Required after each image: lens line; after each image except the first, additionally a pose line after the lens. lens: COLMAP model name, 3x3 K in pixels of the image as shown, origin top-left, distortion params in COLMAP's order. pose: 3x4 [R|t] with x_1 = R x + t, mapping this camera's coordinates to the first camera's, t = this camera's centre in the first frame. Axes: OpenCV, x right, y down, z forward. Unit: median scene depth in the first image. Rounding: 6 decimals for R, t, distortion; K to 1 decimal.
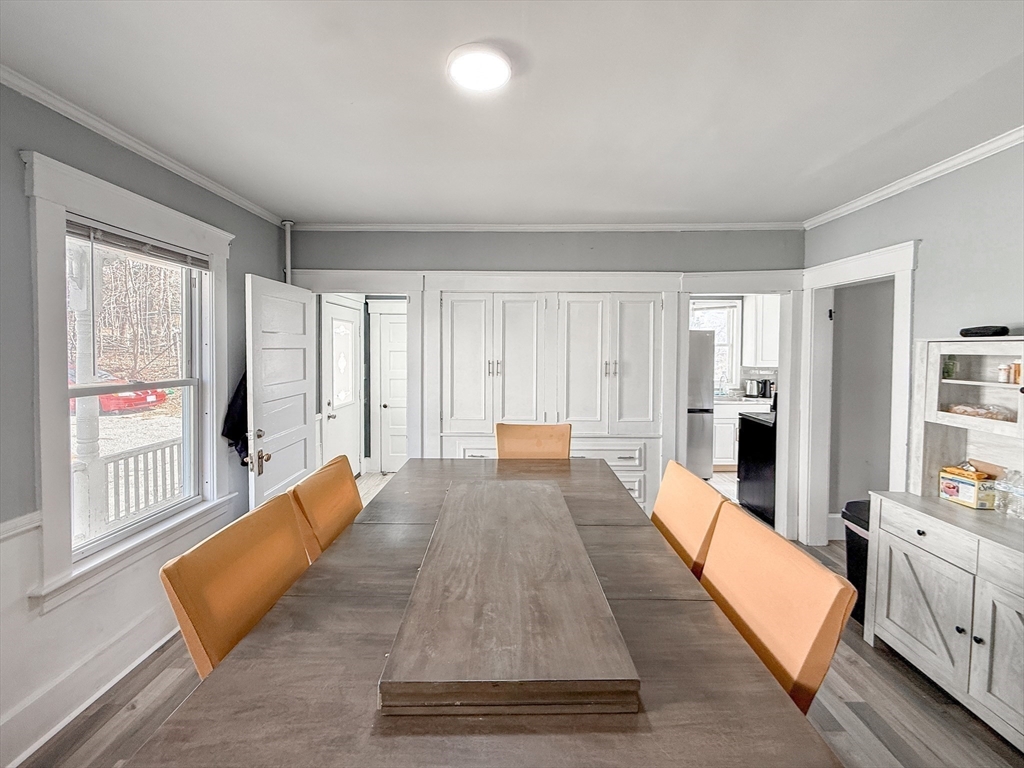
lens RADIAL K [[418.4, 0, 477.4], [0, 418.4, 357.2], [0, 0, 1]] dist [-0.000221, 0.000515]
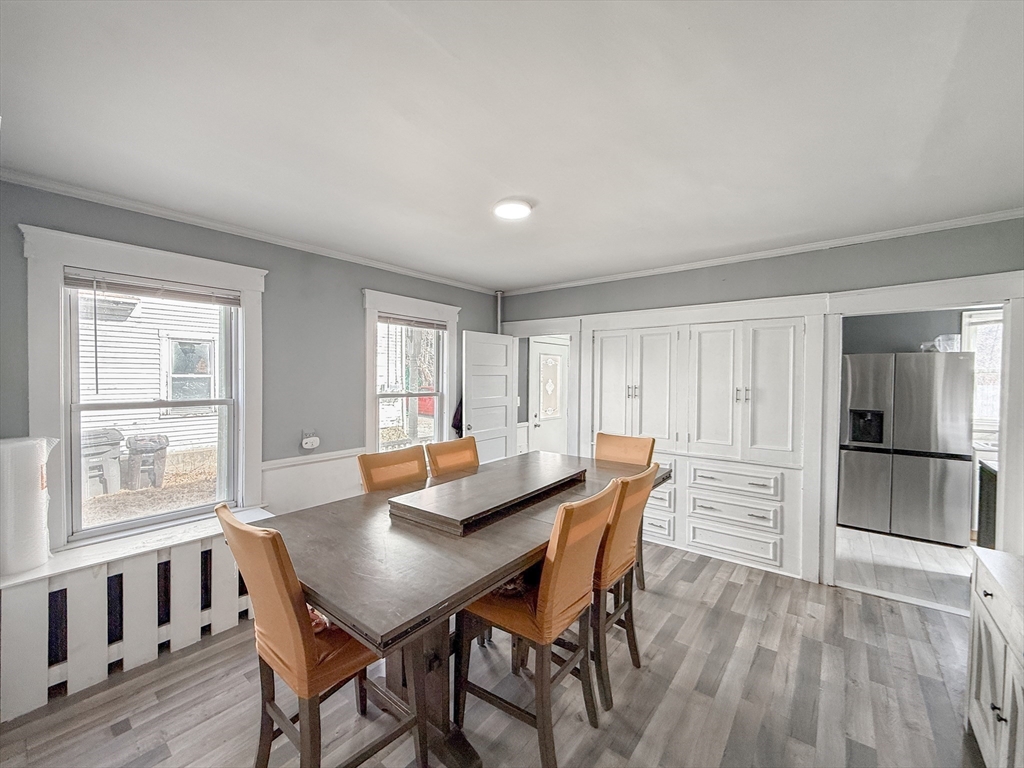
lens RADIAL K [[418.4, 0, 513.6], [0, 418.4, 383.6], [0, 0, 1]] dist [-0.000221, 0.000515]
pose [[0.786497, 0.011099, -0.617495, 0.509980], [-0.014626, 0.999893, -0.000657, 0.008141], [0.617421, 0.009549, 0.786575, -0.149265]]
